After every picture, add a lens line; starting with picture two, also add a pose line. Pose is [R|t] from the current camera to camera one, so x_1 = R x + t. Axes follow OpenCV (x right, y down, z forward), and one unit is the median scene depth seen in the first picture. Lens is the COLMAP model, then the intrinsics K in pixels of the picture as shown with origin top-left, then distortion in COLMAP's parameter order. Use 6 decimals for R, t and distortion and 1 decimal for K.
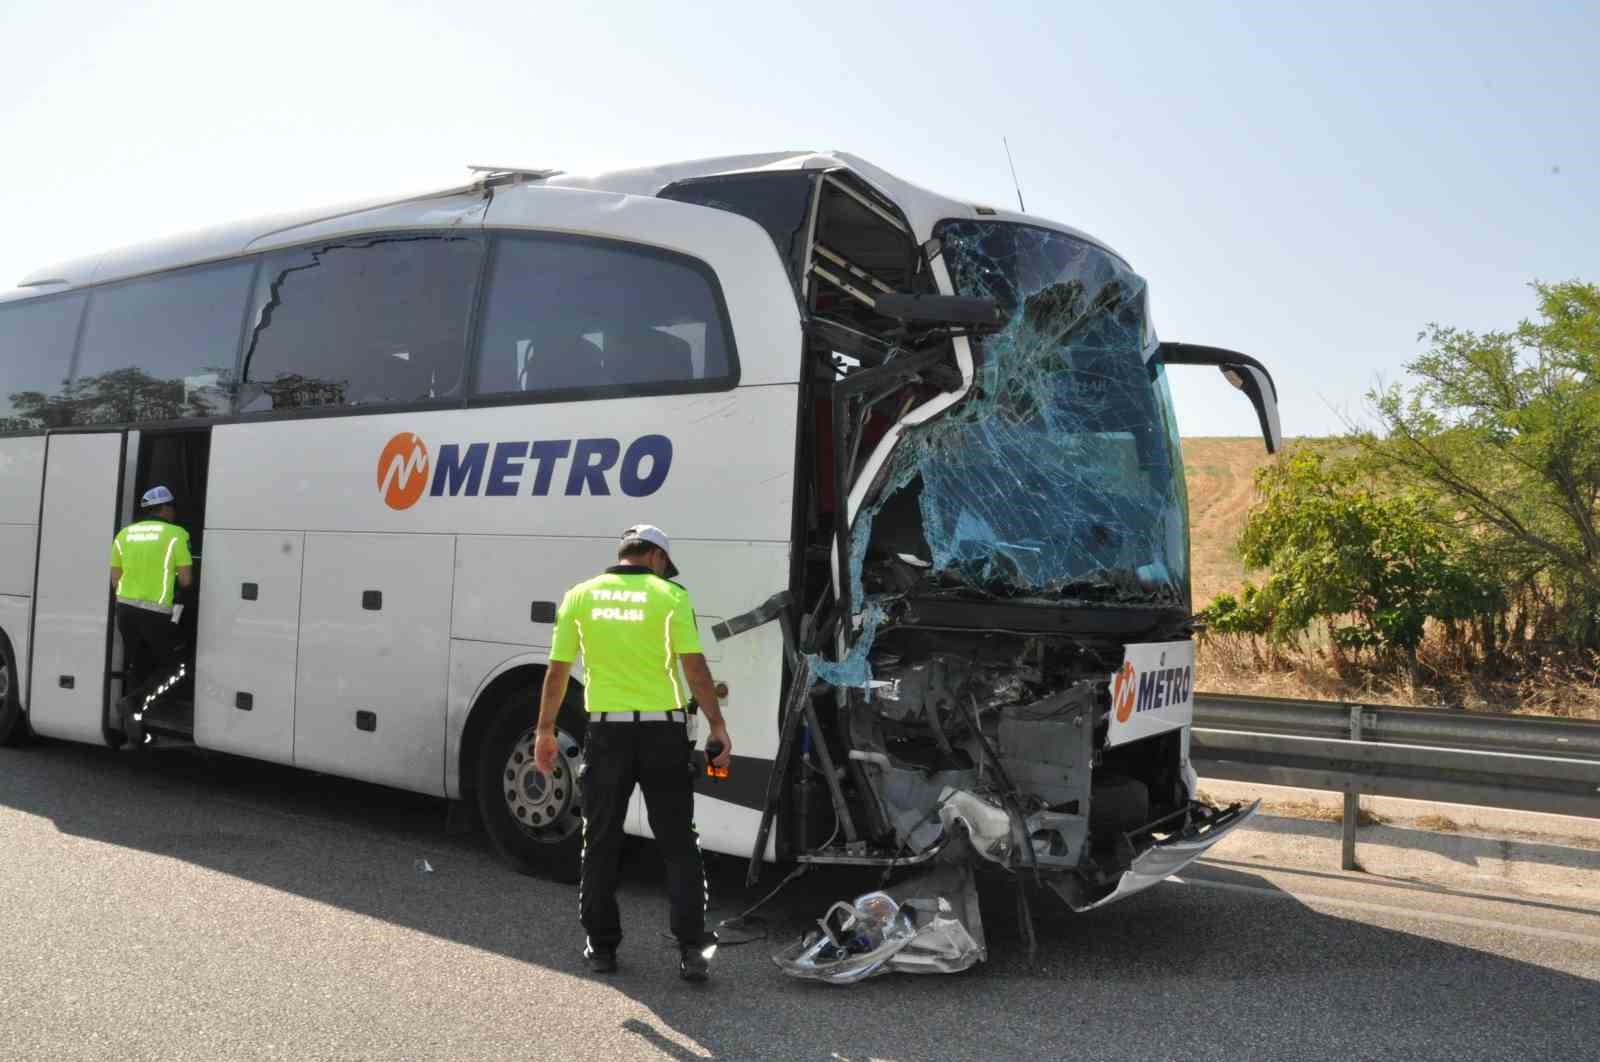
lens RADIAL K [[1189.6, 0, 801.3], [0, 1189.6, 545.9], [0, 0, 1]] dist [-0.155108, 0.105487]
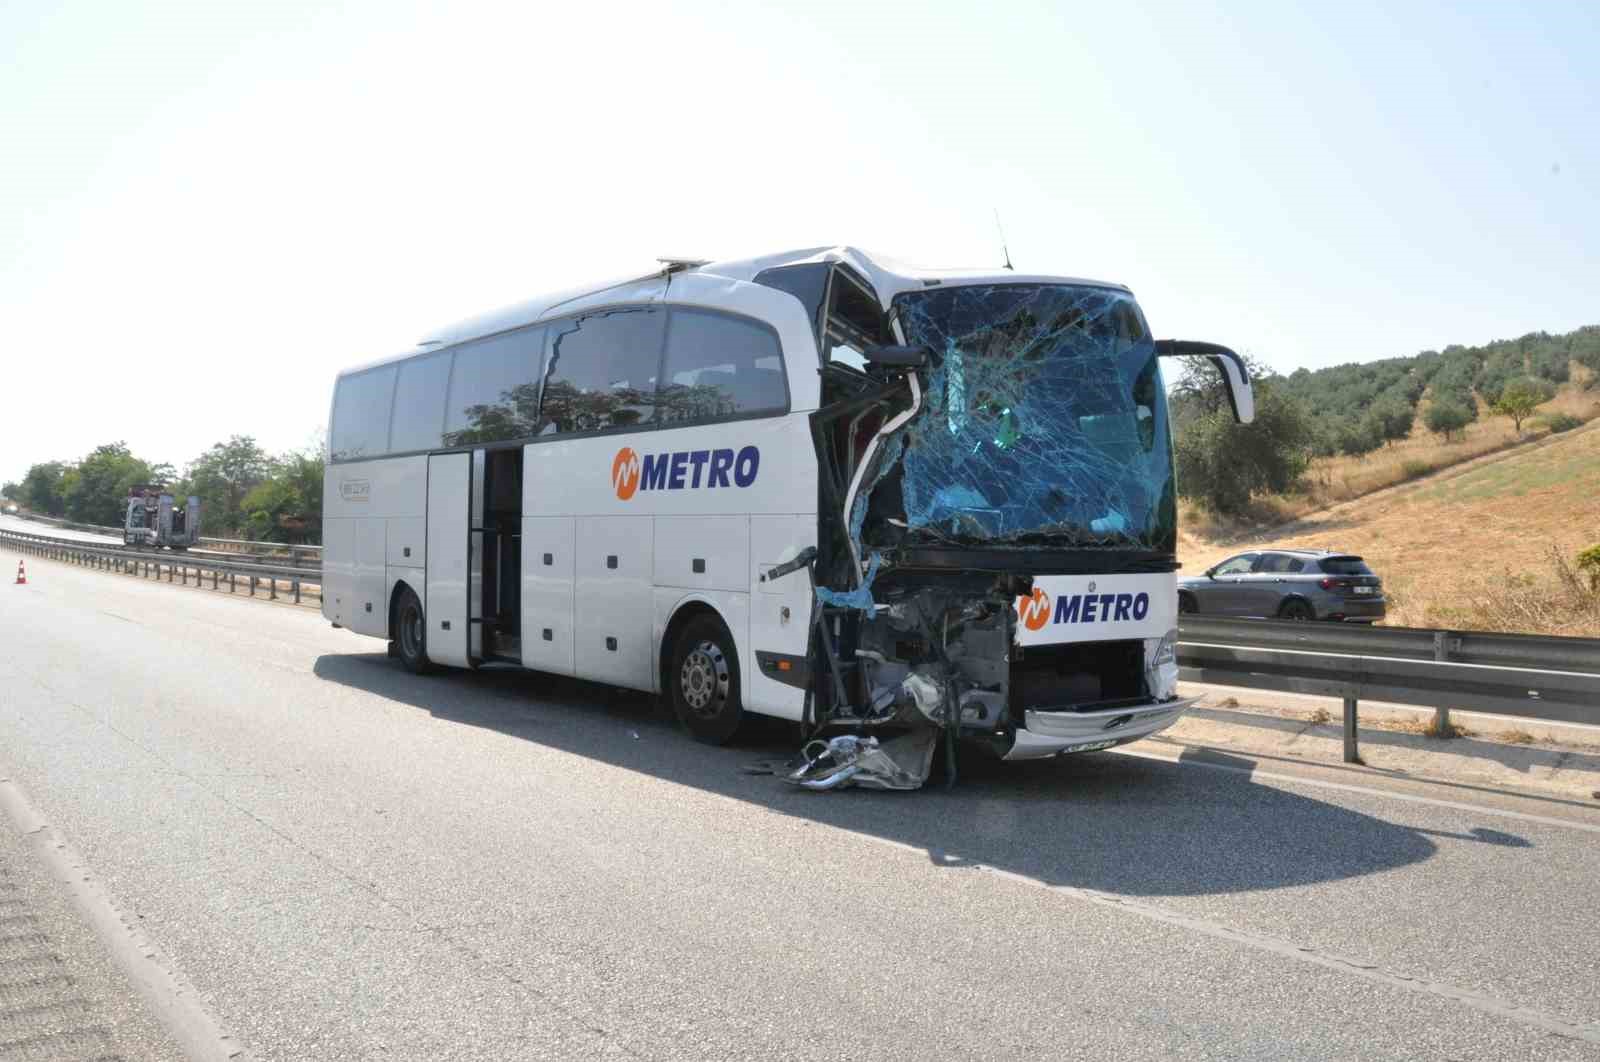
lens RADIAL K [[1189.6, 0, 801.3], [0, 1189.6, 545.9], [0, 0, 1]] dist [-0.155108, 0.105487]
pose [[0.943206, -0.033408, -0.330523, 0.416409], [0.045089, 0.998598, 0.027735, -0.005430], [0.329133, -0.041063, 0.943390, -0.394185]]
